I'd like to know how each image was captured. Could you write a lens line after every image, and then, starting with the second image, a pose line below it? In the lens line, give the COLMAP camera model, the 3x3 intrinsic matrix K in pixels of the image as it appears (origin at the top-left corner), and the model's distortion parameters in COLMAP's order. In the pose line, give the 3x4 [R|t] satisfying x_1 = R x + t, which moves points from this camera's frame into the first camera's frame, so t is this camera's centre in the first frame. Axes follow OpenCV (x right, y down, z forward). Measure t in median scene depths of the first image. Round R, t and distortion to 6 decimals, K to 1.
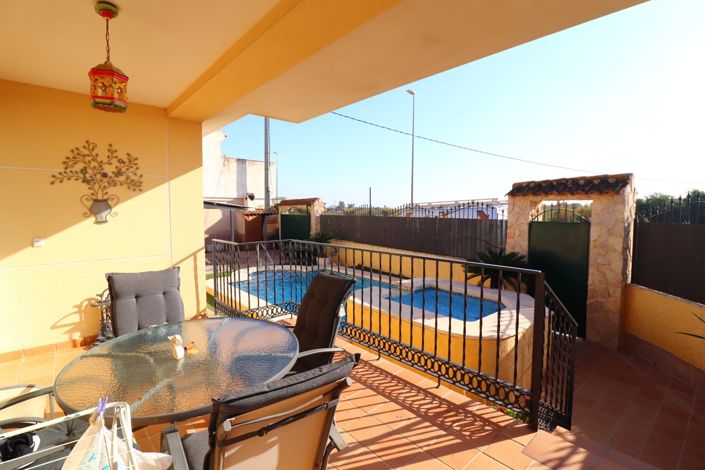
lens RADIAL K [[331.6, 0, 354.4], [0, 331.6, 233.8], [0, 0, 1]] dist [-0.009401, -0.008730]
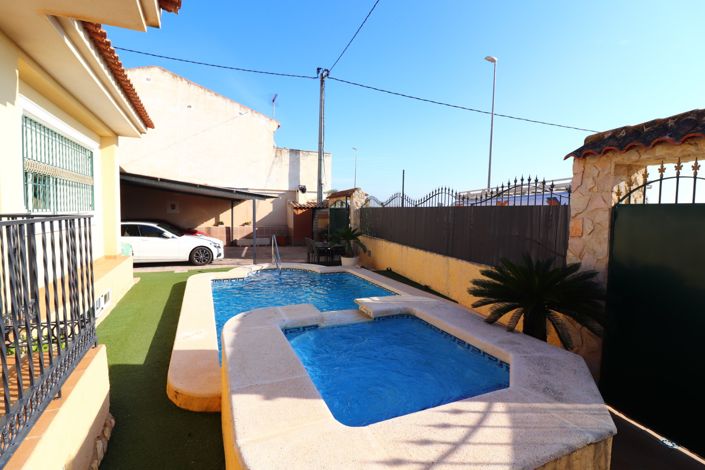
lens RADIAL K [[331.6, 0, 353.6], [0, 331.6, 236.3], [0, 0, 1]] dist [-0.009401, -0.008730]
pose [[0.955640, 0.038963, -0.291949, 0.281521], [-0.038208, 0.999235, 0.008290, 0.020917], [0.292049, 0.003232, 0.956398, 0.376993]]
